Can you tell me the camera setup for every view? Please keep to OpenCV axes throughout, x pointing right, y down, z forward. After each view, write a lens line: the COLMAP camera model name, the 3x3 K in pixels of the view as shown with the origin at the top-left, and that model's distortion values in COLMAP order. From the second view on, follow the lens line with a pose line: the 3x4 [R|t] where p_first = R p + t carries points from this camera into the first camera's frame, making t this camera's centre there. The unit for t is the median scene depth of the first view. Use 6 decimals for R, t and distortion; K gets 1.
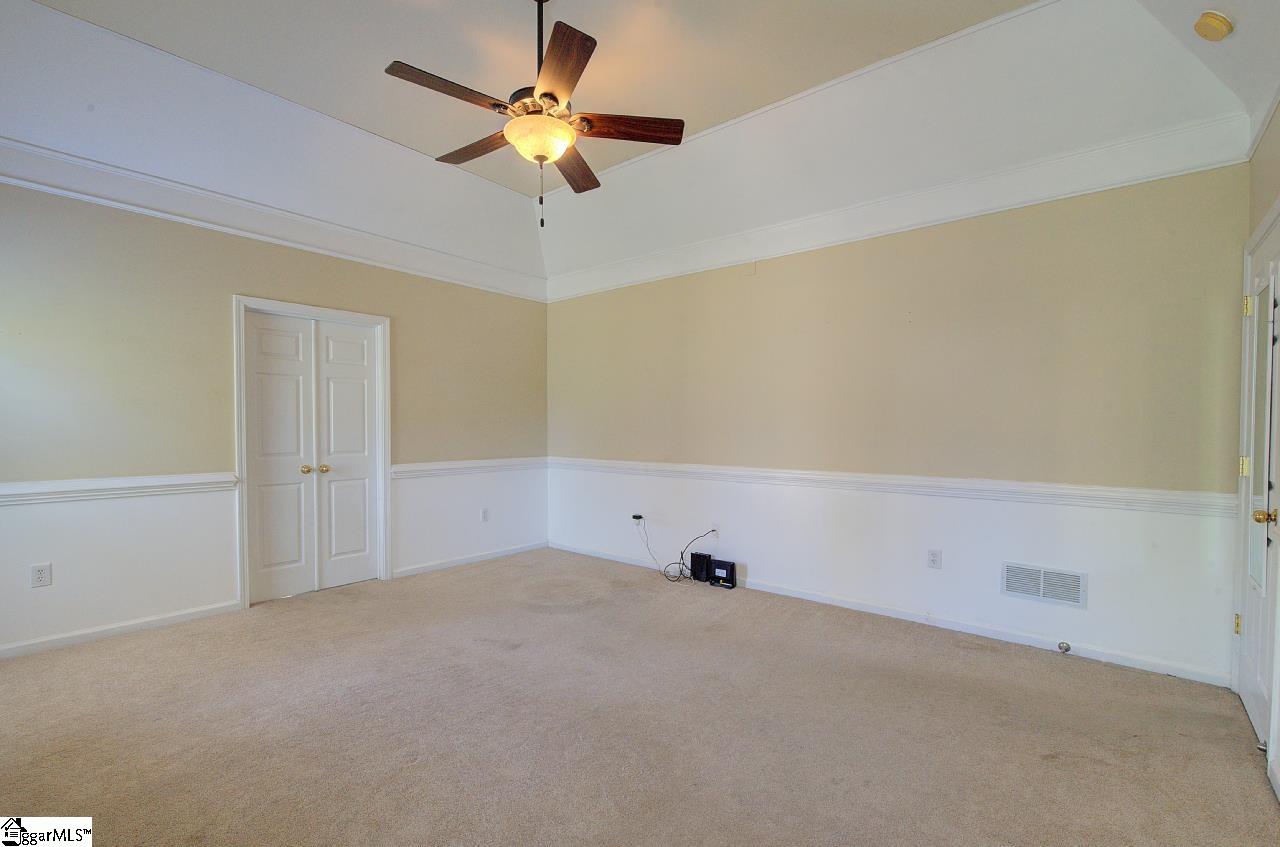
lens RADIAL K [[551.8, 0, 650.0], [0, 551.8, 435.1], [0, 0, 1]] dist [-0.003710, -0.000322]
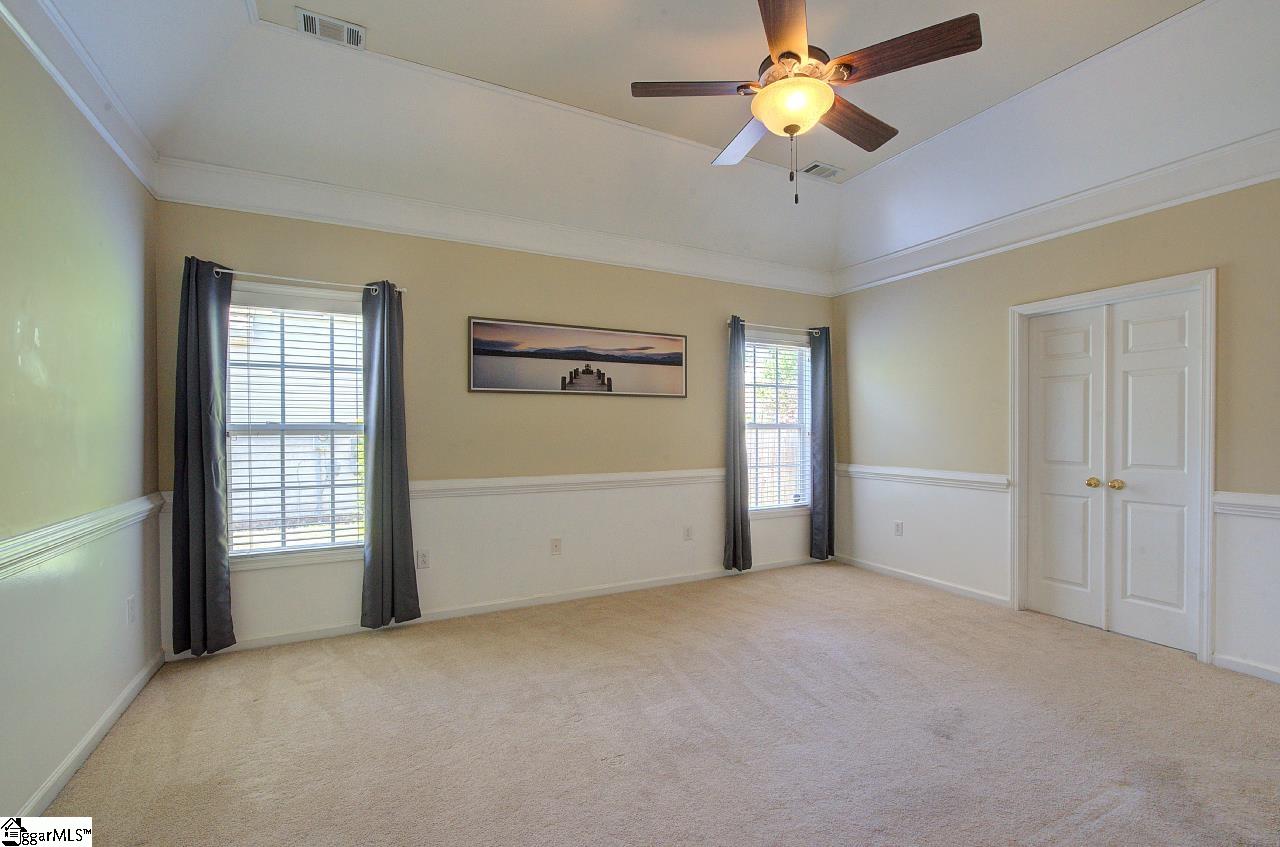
lens RADIAL K [[551.8, 0, 650.0], [0, 551.8, 435.1], [0, 0, 1]] dist [-0.003710, -0.000322]
pose [[-0.373259, 0.004475, -0.927716, 0.437994], [-0.018449, 0.999755, 0.012245, -0.009459], [0.927544, 0.021686, -0.373085, 0.695119]]
